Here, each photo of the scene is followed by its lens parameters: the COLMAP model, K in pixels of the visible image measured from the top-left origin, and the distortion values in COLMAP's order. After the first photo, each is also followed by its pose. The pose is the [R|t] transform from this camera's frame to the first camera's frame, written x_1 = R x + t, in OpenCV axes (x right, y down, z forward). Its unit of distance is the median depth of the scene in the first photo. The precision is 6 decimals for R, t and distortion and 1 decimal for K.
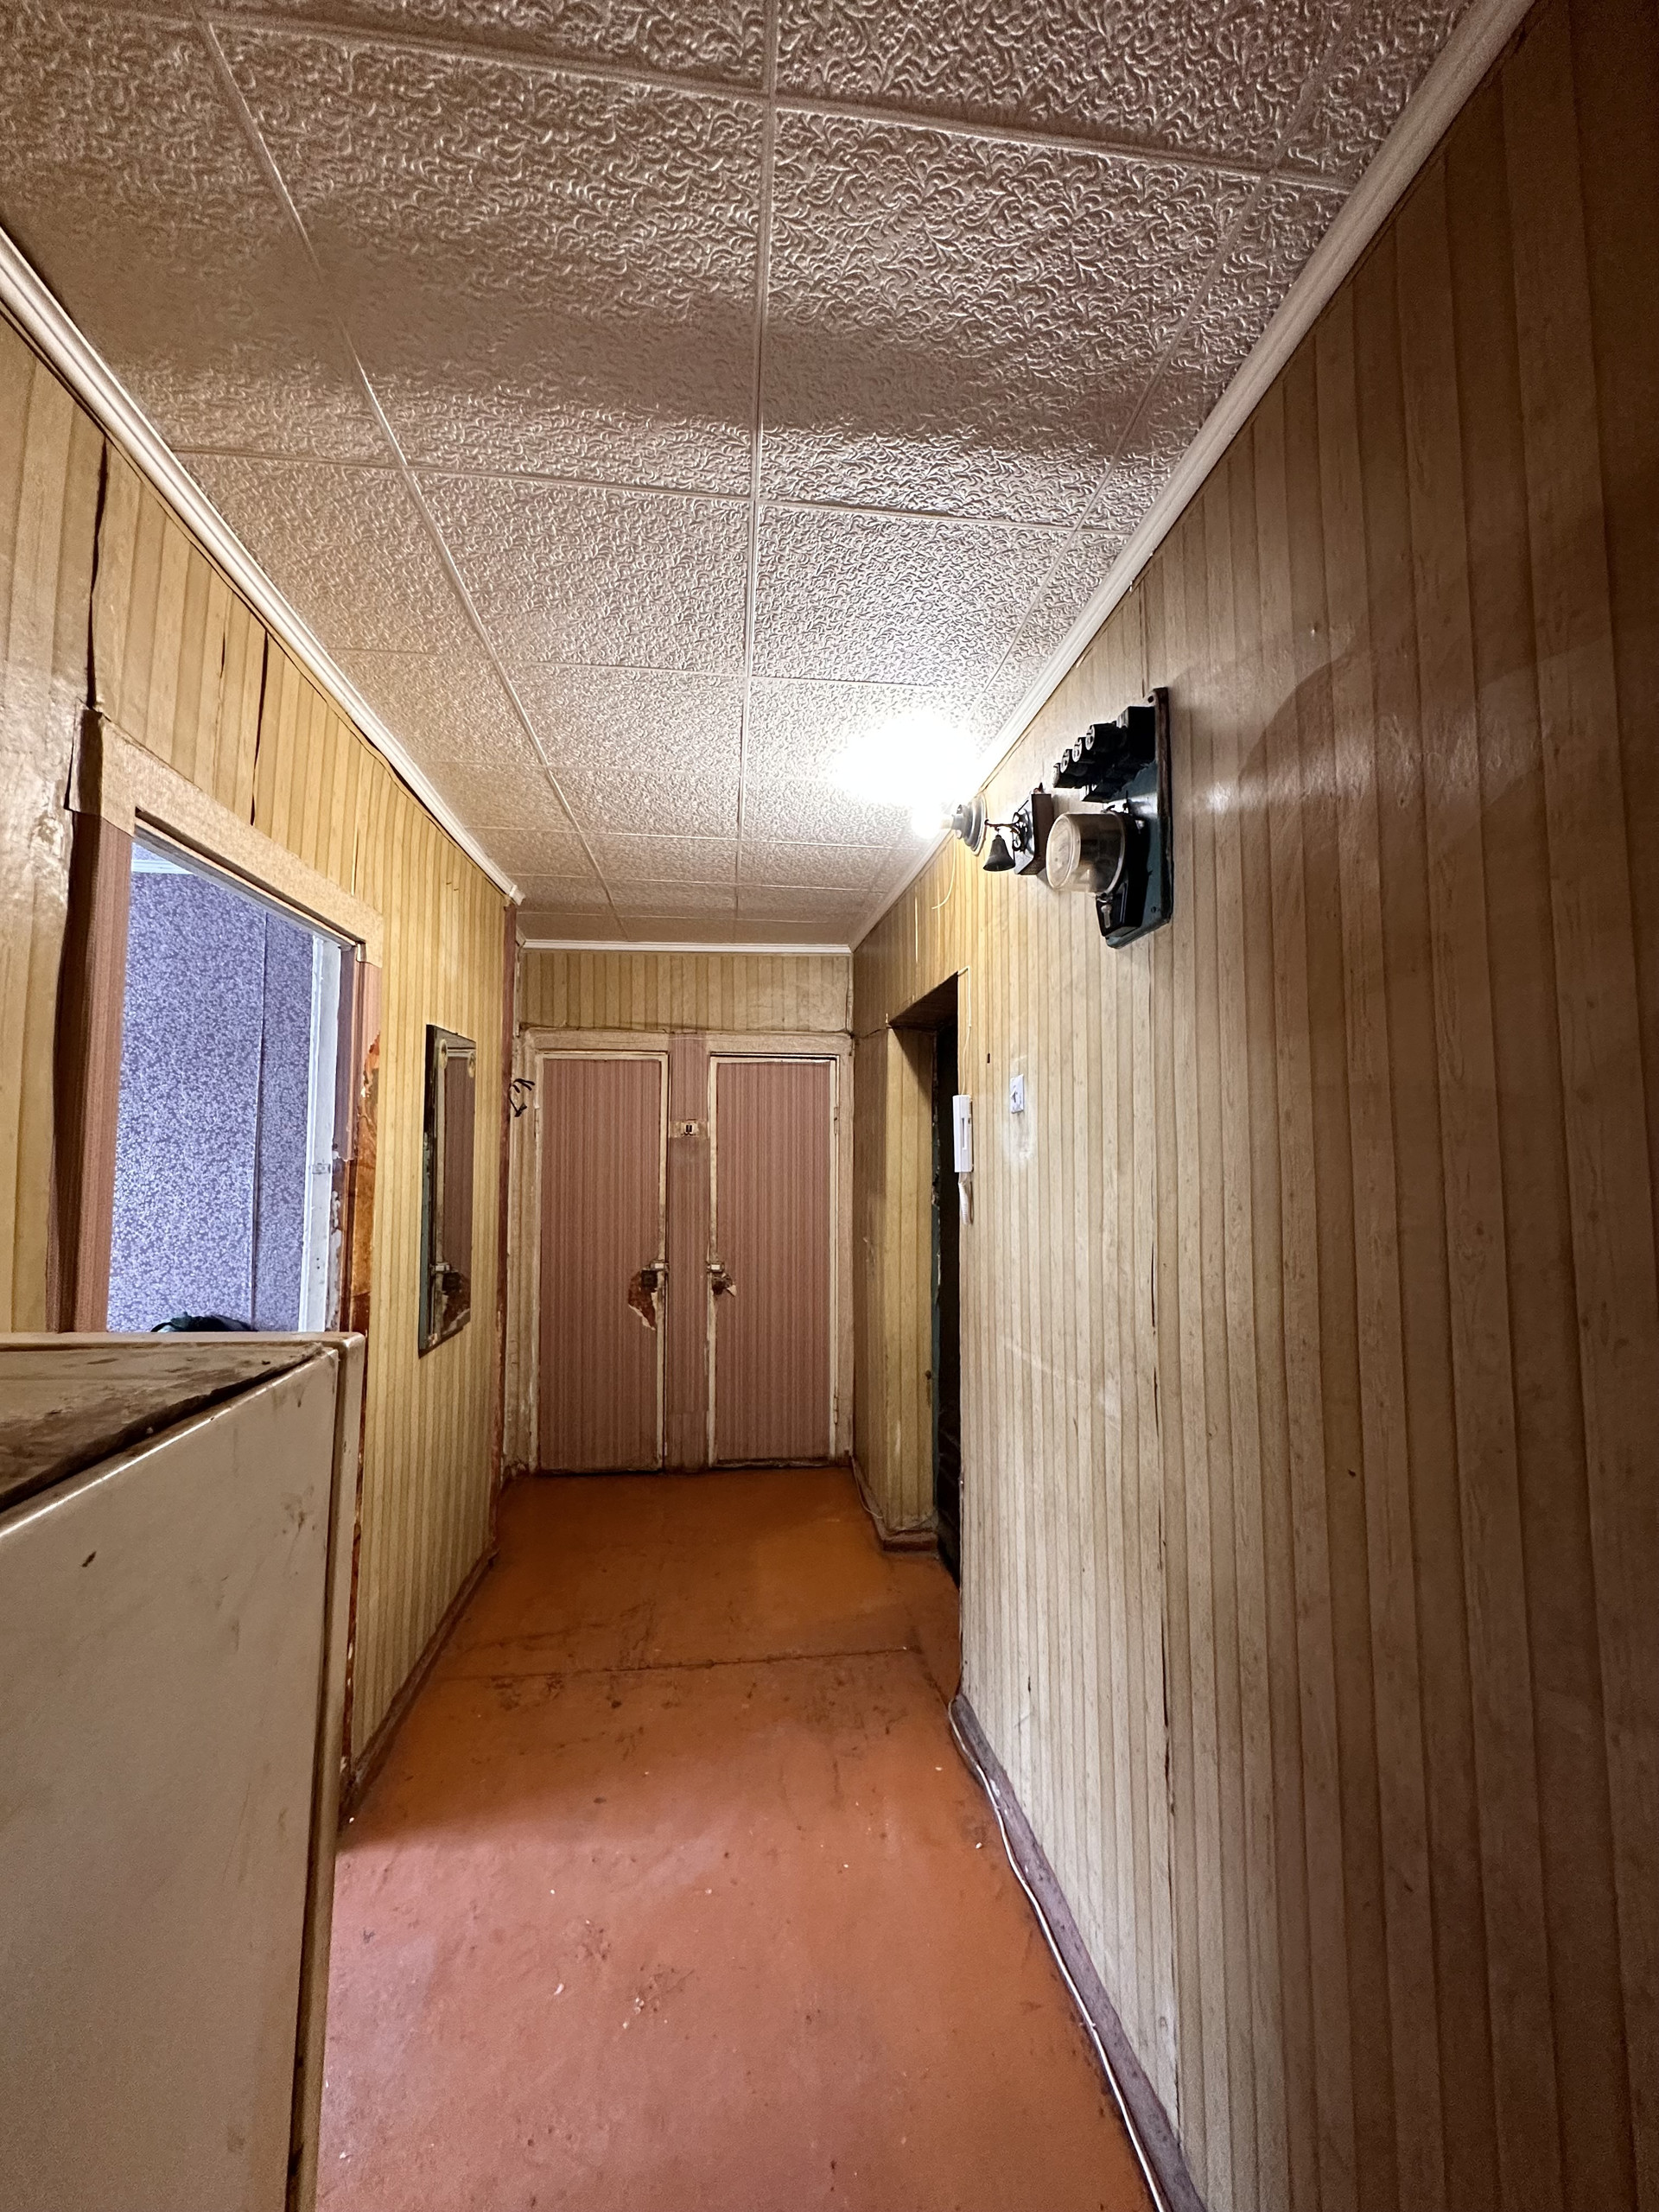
lens RADIAL K [[885.5, 0, 828.5], [0, 885.5, 1092.9], [0, 0, 1]] dist [-0.002119, 0.001025]
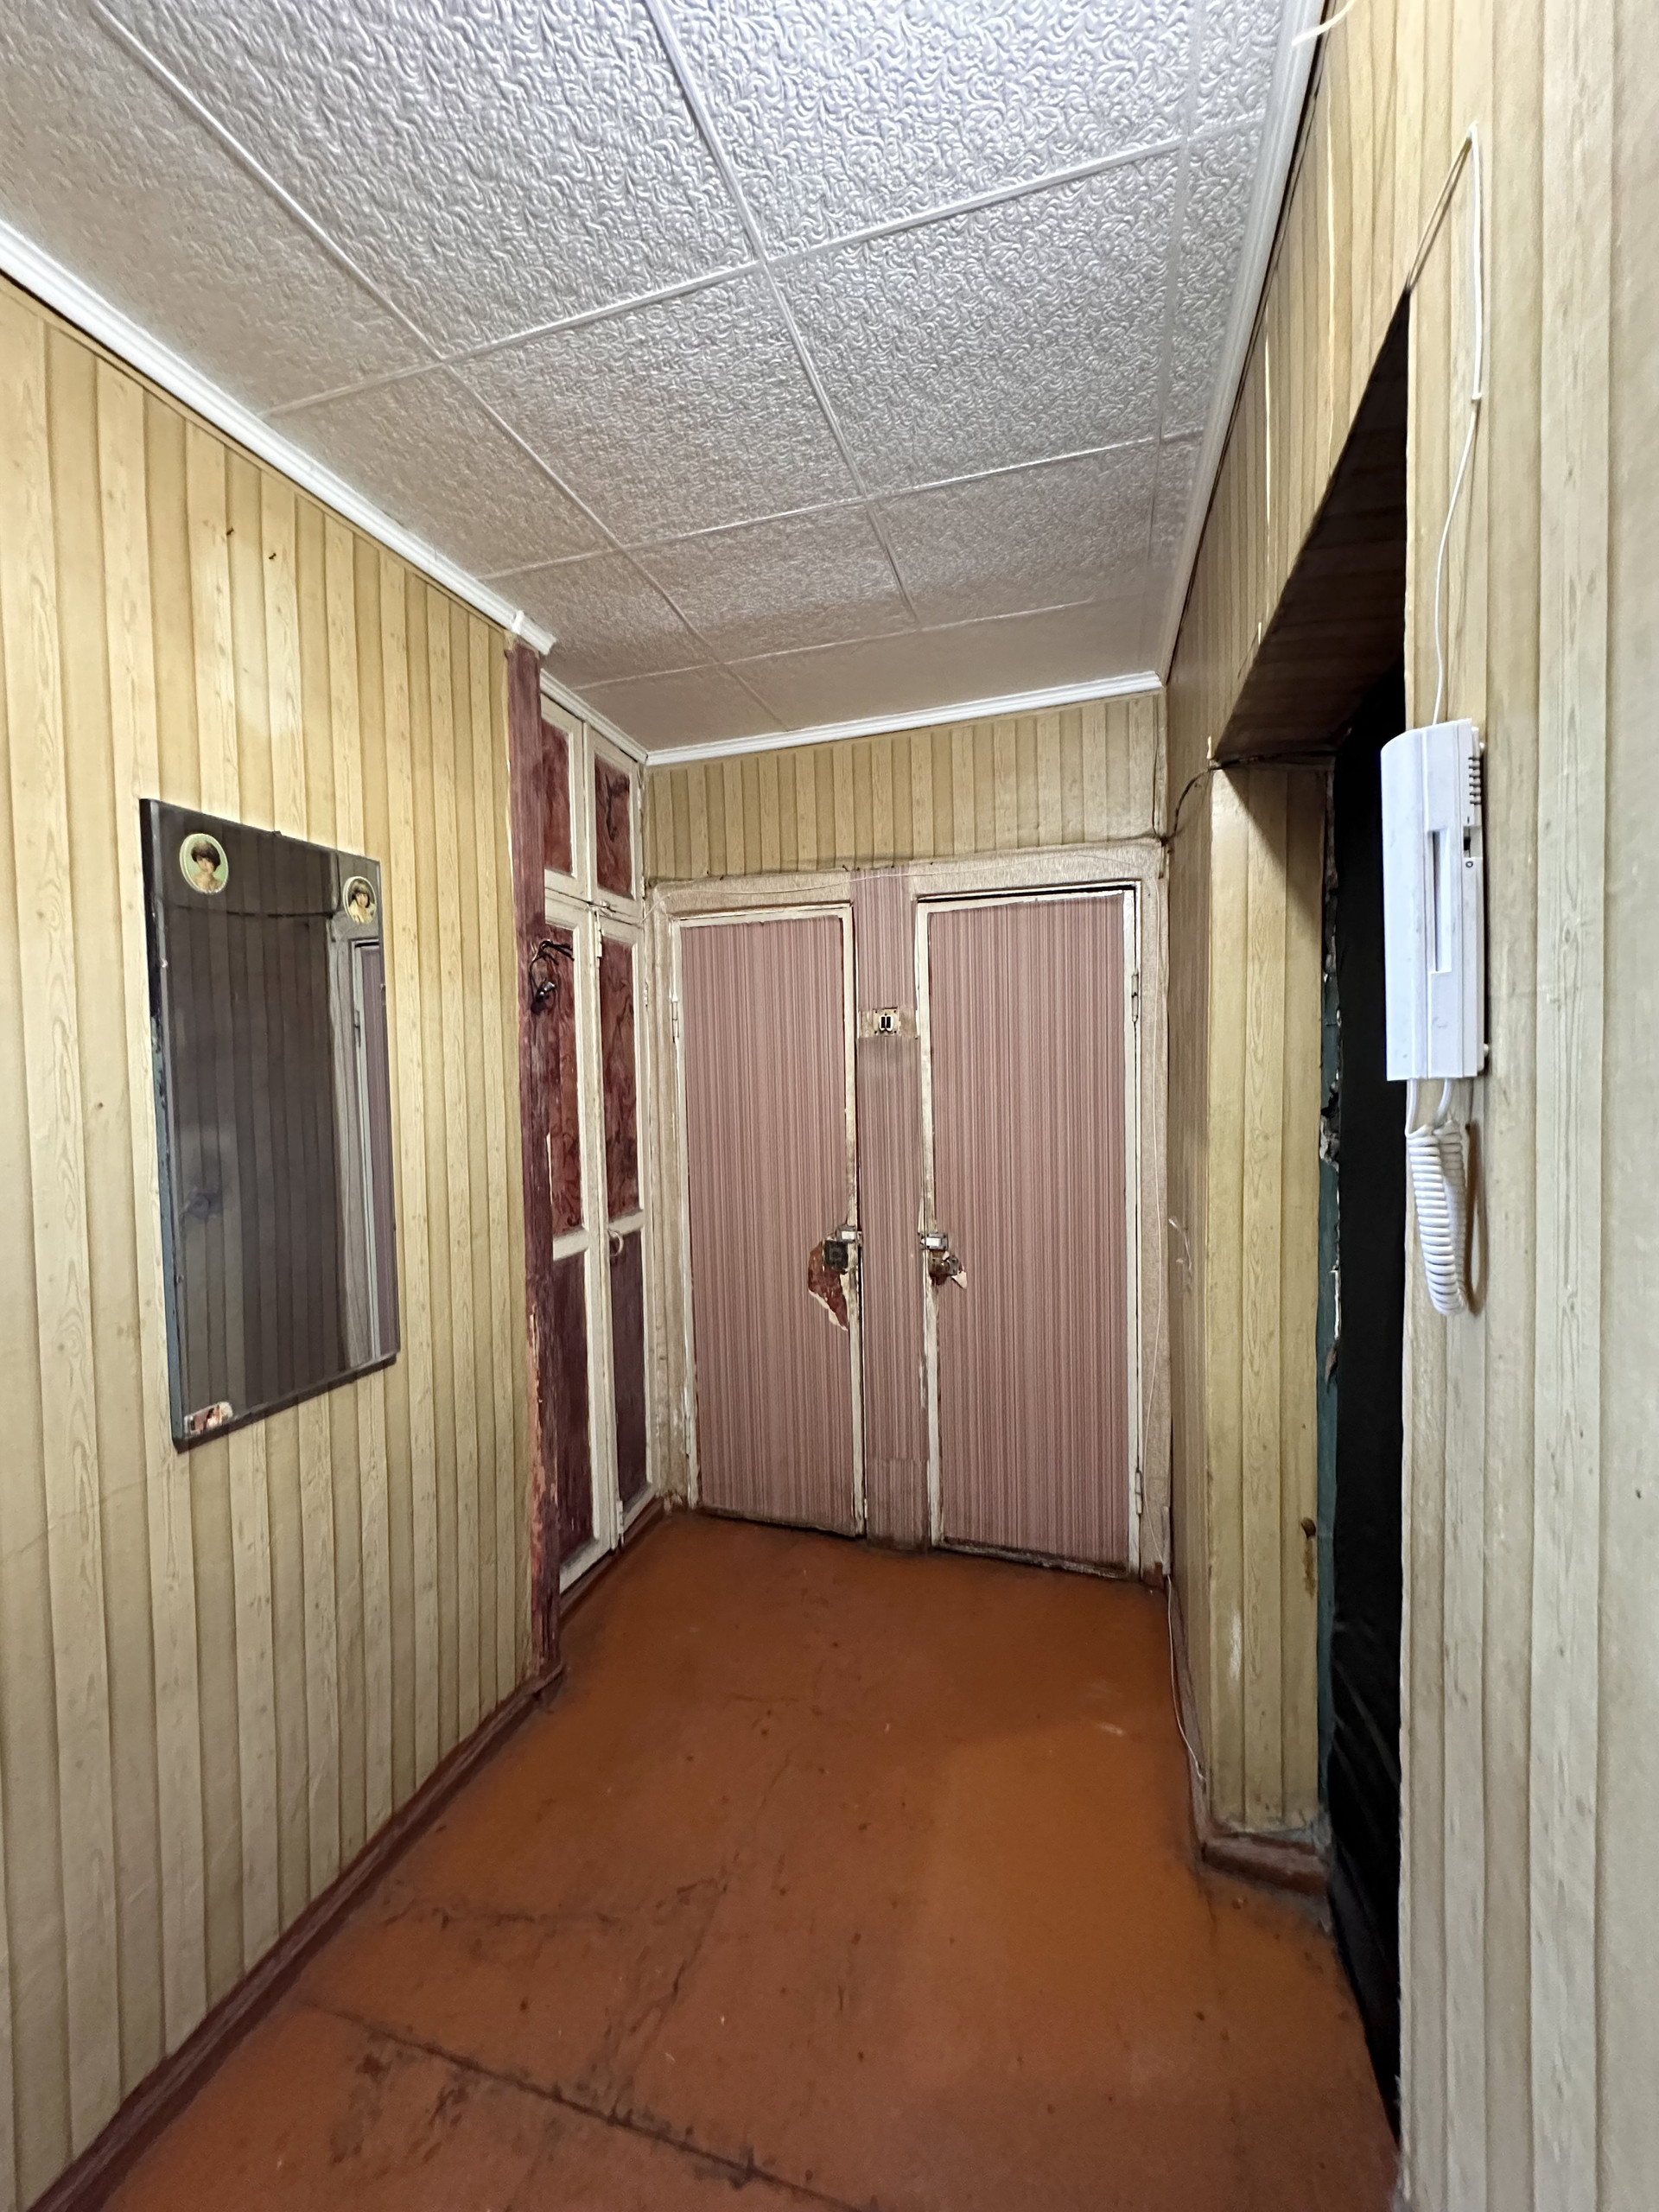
lens RADIAL K [[885.5, 0, 831.2], [0, 885.5, 1100.8], [0, 0, 1]] dist [-0.002119, 0.001025]
pose [[0.916182, -0.004781, -0.400734, 0.057861], [0.045106, 0.994805, 0.091257, 0.037284], [0.398216, -0.101684, 0.911639, 0.412181]]
